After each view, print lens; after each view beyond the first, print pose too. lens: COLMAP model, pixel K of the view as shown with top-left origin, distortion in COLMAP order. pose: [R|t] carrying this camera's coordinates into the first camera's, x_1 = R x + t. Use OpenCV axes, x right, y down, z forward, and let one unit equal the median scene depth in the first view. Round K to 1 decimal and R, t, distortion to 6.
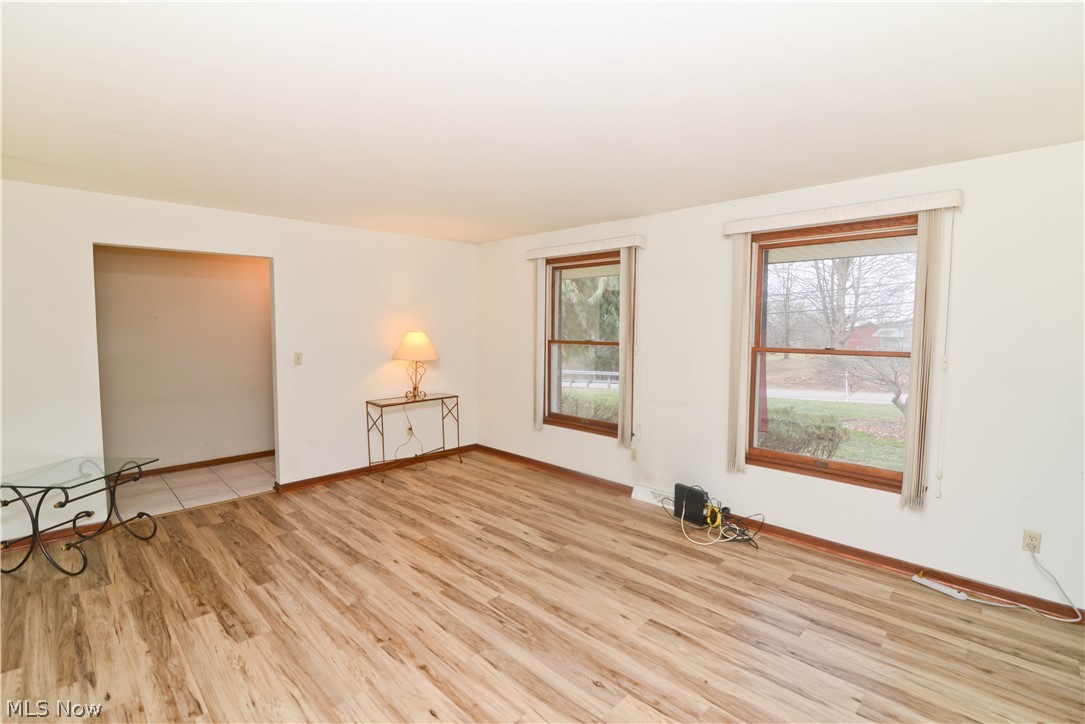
lens RADIAL K [[517.4, 0, 542.1], [0, 517.4, 360.7], [0, 0, 1]] dist [-0.017452, 0.004193]
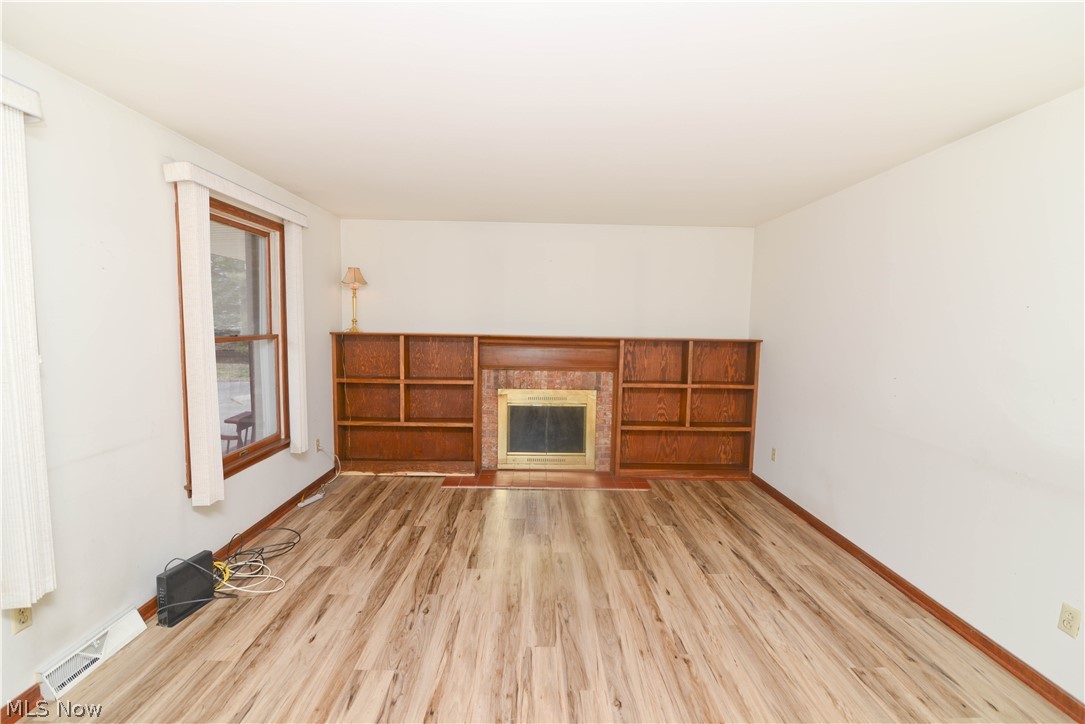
lens RADIAL K [[517.4, 0, 540.7], [0, 517.4, 366.0], [0, 0, 1]] dist [-0.017452, 0.004193]
pose [[-0.729940, -0.076101, 0.679261, -0.674789], [0.023196, 0.990452, 0.135893, -0.108914], [-0.683117, 0.114950, -0.721205, 1.690224]]
